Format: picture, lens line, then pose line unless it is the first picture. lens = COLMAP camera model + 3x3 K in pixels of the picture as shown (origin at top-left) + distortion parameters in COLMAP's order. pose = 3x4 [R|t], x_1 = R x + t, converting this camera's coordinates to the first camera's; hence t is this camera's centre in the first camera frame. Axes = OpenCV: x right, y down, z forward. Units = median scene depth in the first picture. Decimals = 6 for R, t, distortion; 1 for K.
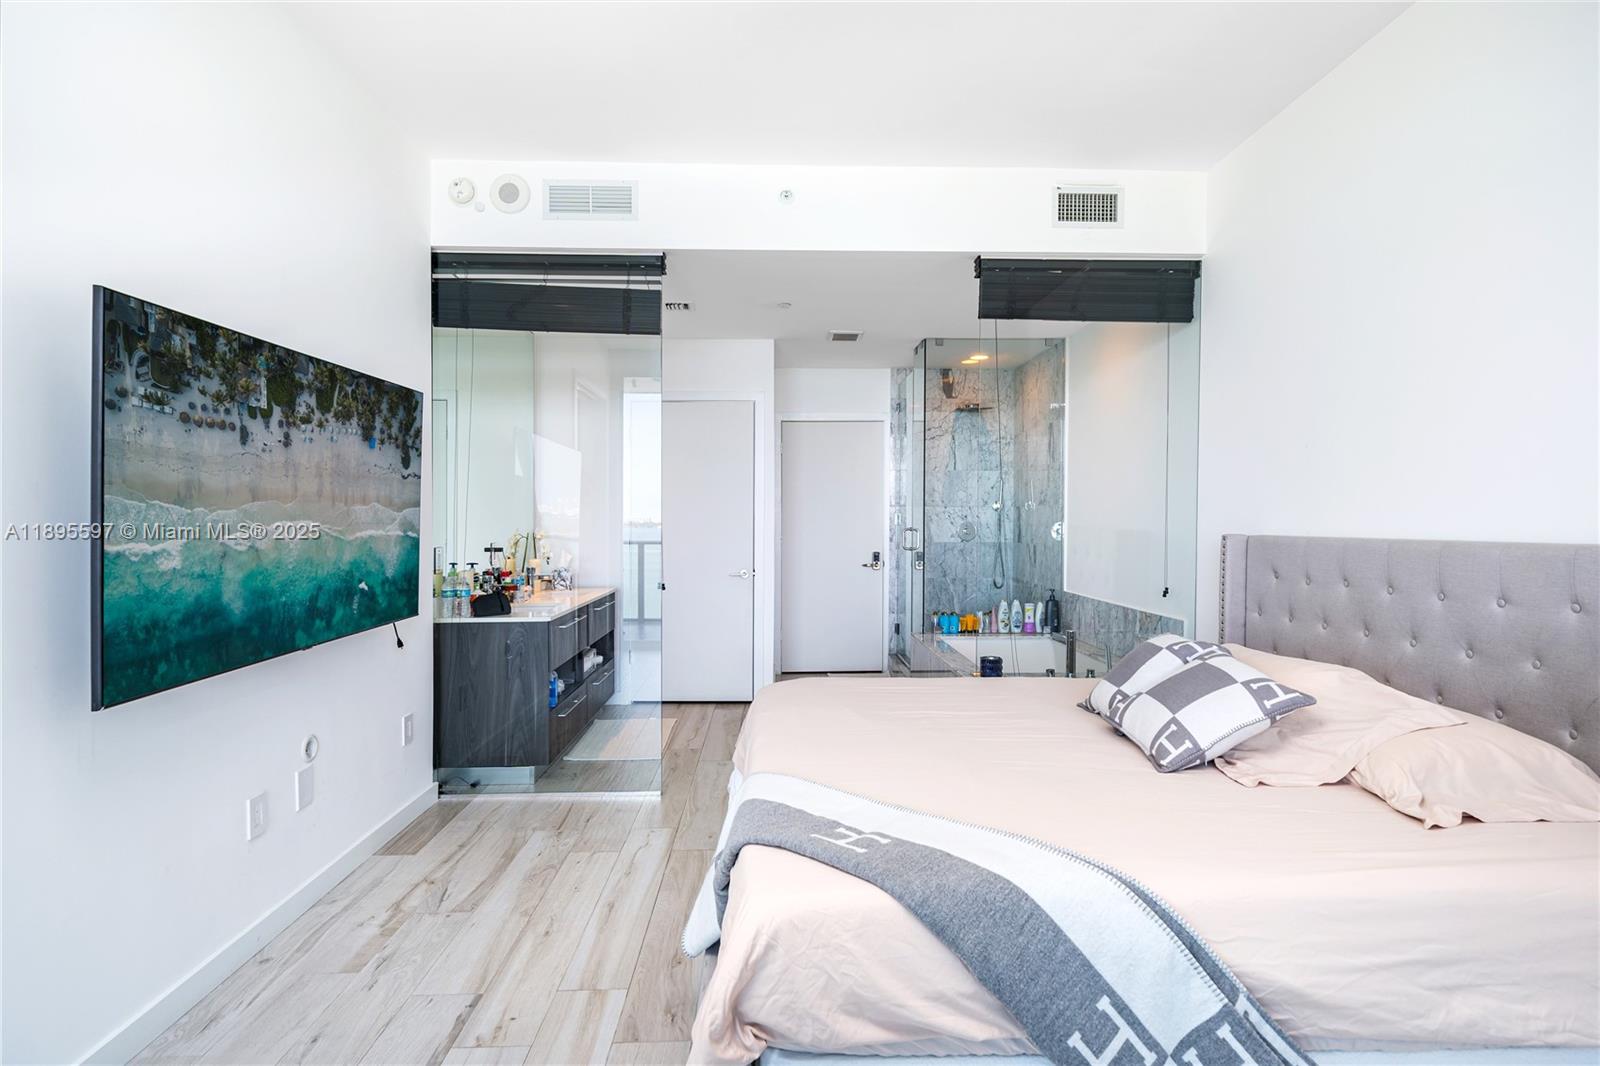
lens RADIAL K [[814.9, 0, 796.6], [0, 814.9, 536.3], [0, 0, 1]] dist [0.003894, 0.002852]
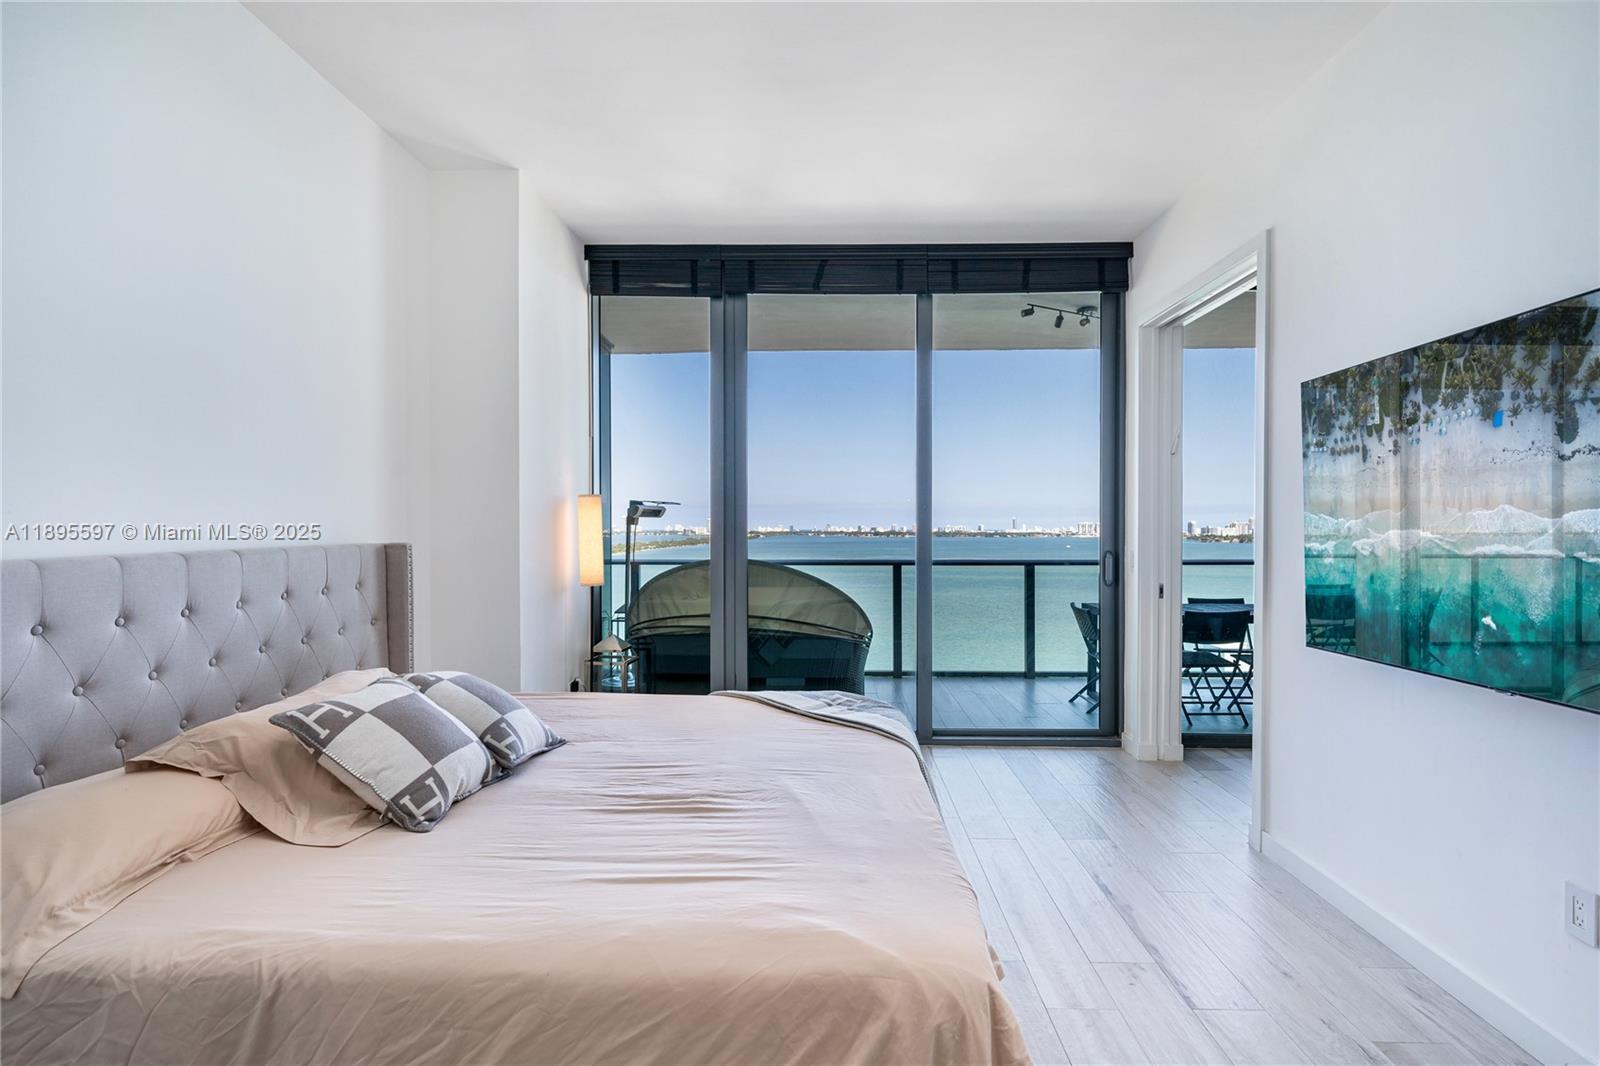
lens RADIAL K [[814.9, 0, 783.5], [0, 814.9, 535.2], [0, 0, 1]] dist [0.003894, 0.002852]
pose [[-0.997260, -0.007104, 0.073636, 0.032432], [-0.004460, 0.999342, 0.036008, -0.036346], [-0.073843, 0.035580, -0.996635, 1.669282]]
